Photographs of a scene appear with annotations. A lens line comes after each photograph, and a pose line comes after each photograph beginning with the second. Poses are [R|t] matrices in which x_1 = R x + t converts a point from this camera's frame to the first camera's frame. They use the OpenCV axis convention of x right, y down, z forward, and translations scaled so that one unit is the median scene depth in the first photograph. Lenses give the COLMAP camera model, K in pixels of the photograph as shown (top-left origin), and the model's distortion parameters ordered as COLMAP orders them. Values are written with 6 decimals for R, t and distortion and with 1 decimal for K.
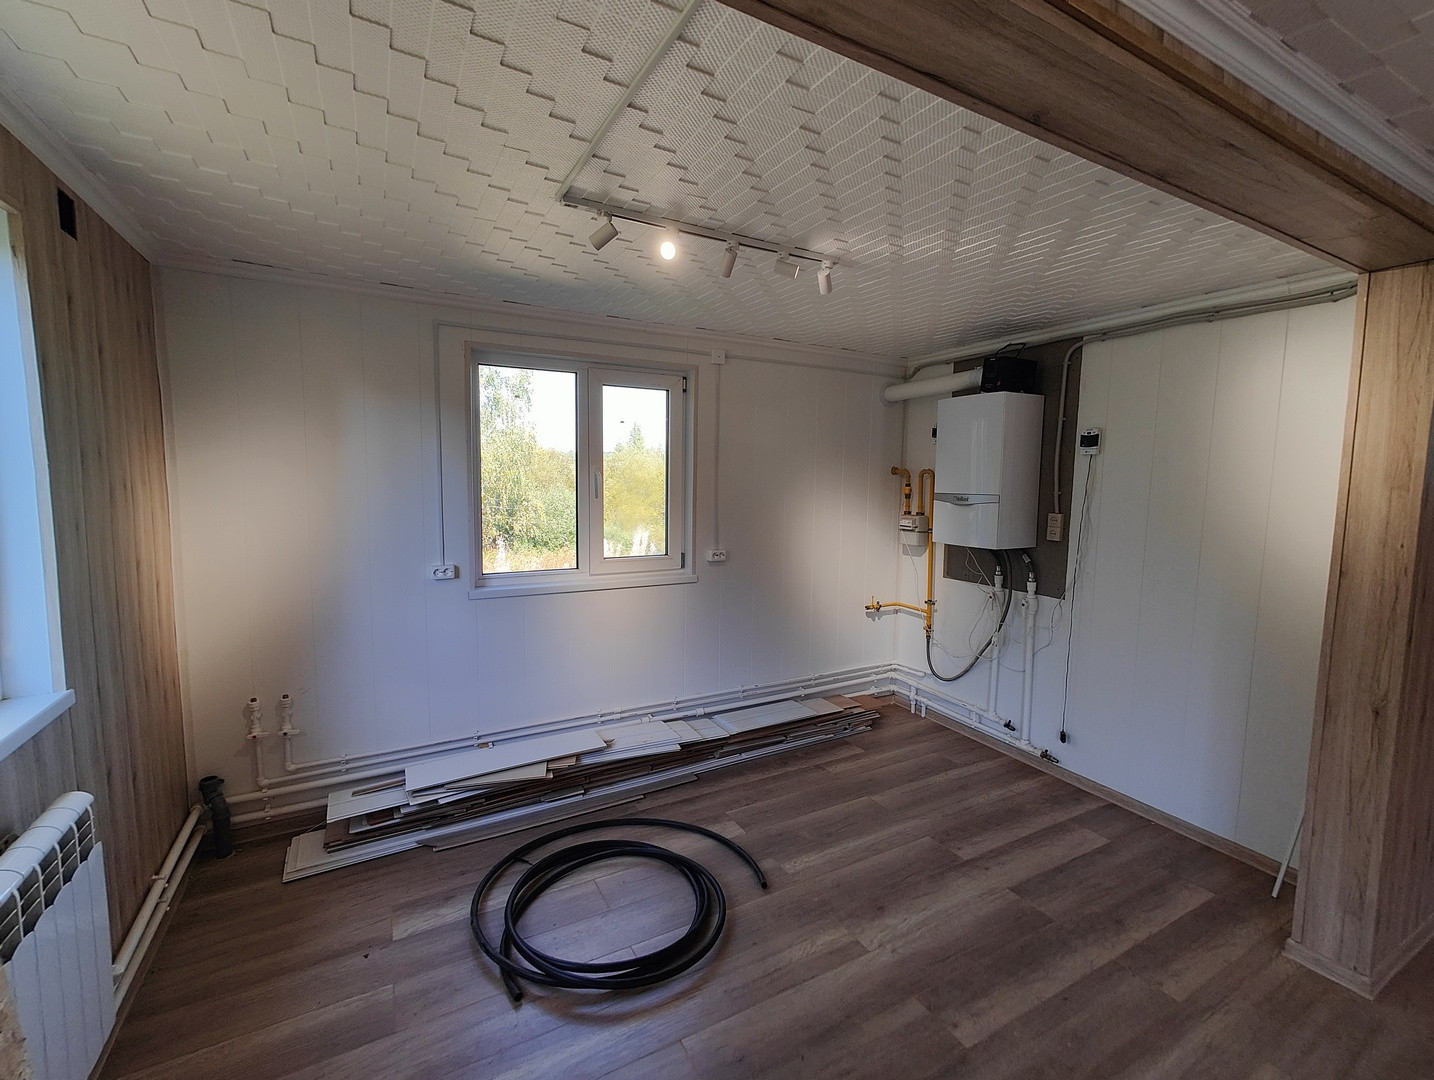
lens RADIAL K [[627.1, 0, 715.6], [0, 627.1, 530.8], [0, 0, 1]] dist [-0.000702, -0.000359]
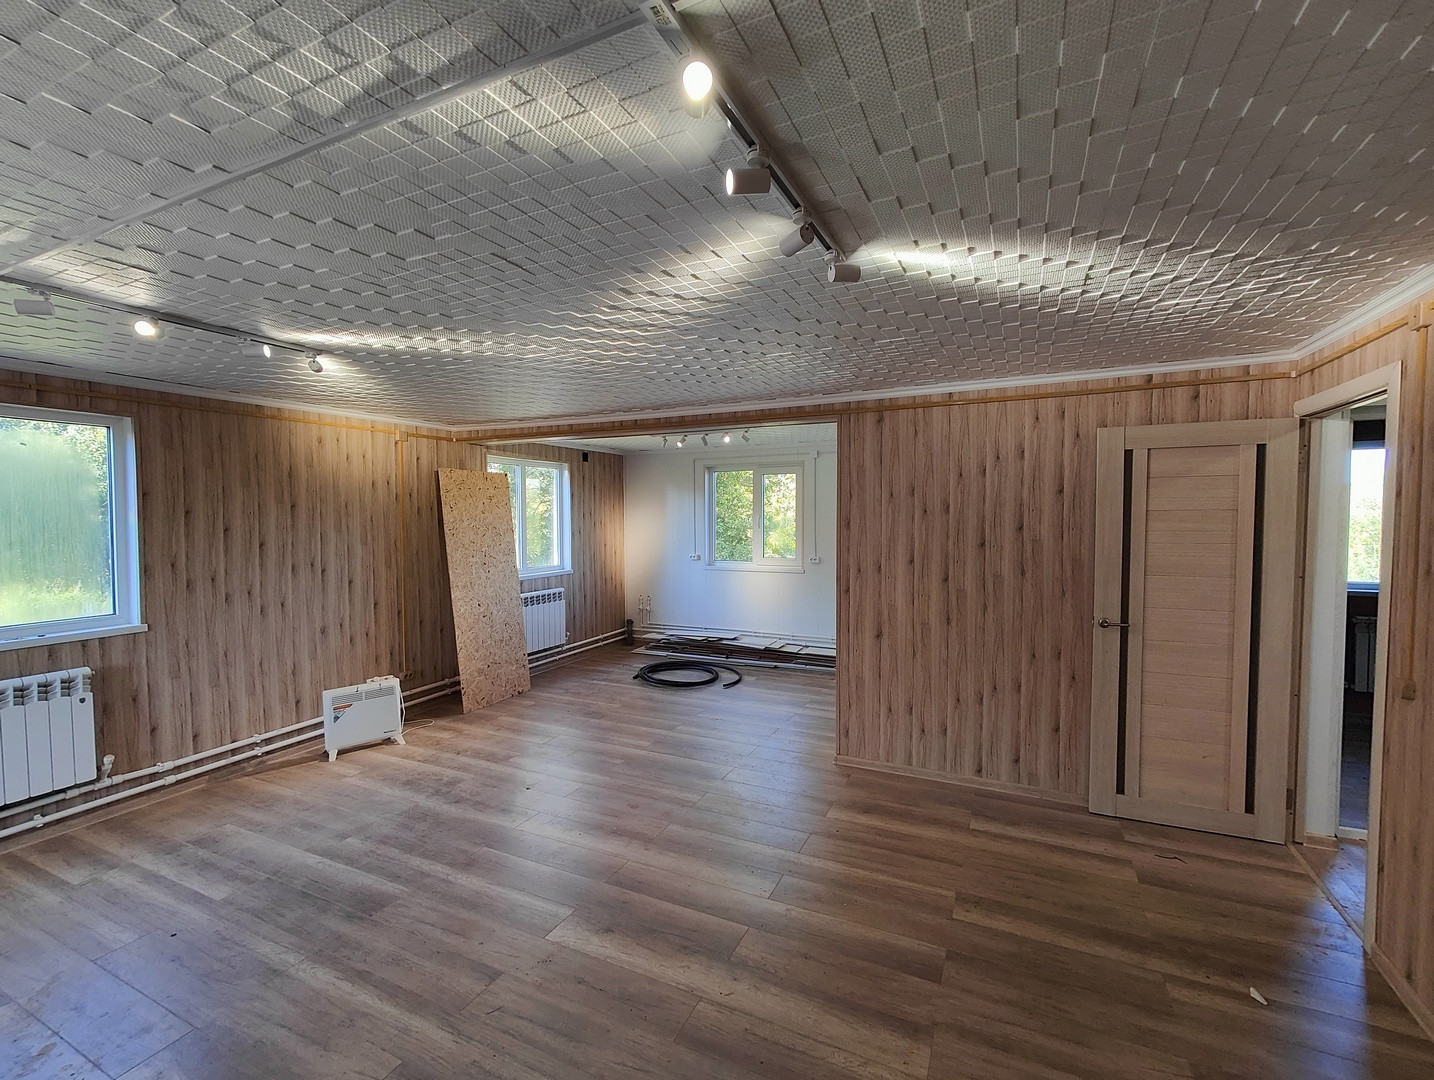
lens RADIAL K [[627.1, 0, 721.4], [0, 627.1, 545.6], [0, 0, 1]] dist [-0.000702, -0.000359]
pose [[0.587808, 0.016597, -0.808830, 1.697617], [-0.066167, 0.997426, -0.027618, 0.082177], [0.806290, 0.069752, 0.587393, -0.389567]]
